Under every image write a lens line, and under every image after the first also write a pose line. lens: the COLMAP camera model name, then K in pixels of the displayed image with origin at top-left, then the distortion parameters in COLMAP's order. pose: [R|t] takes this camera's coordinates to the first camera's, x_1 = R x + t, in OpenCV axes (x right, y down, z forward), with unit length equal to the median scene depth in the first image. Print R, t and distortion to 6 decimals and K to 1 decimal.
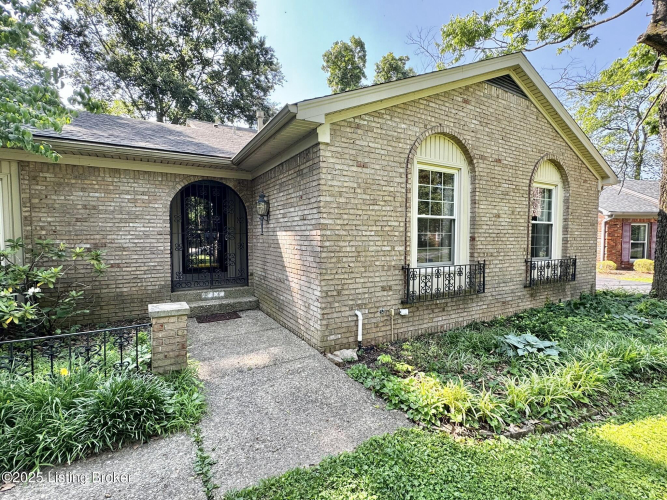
lens RADIAL K [[315.9, 0, 333.5], [0, 315.9, 250.0], [0, 0, 1]] dist [-0.001631, -0.000482]
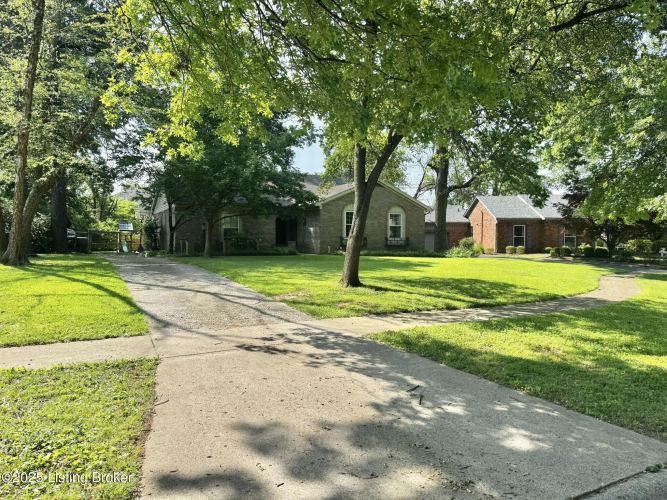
lens RADIAL K [[411.4, 0, 333.5], [0, 411.4, 250.0], [0, 0, 1]] dist [0.000204, 0.000085]
pose [[0.998996, -0.000187, 0.044794, -0.084599], [0.000919, 0.999866, -0.016335, 0.261978], [-0.044785, 0.016360, 0.998863, -3.629613]]
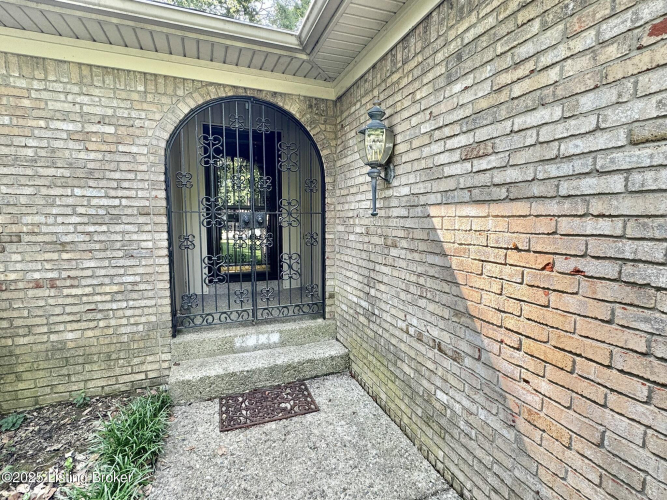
lens RADIAL K [[315.9, 0, 333.5], [0, 315.9, 250.0], [0, 0, 1]] dist [-0.001631, -0.000482]
pose [[0.989459, 0.018746, -0.143596, -0.218188], [-0.011347, 0.998574, 0.052172, -0.025217], [0.144369, -0.049992, 0.988260, 0.599468]]
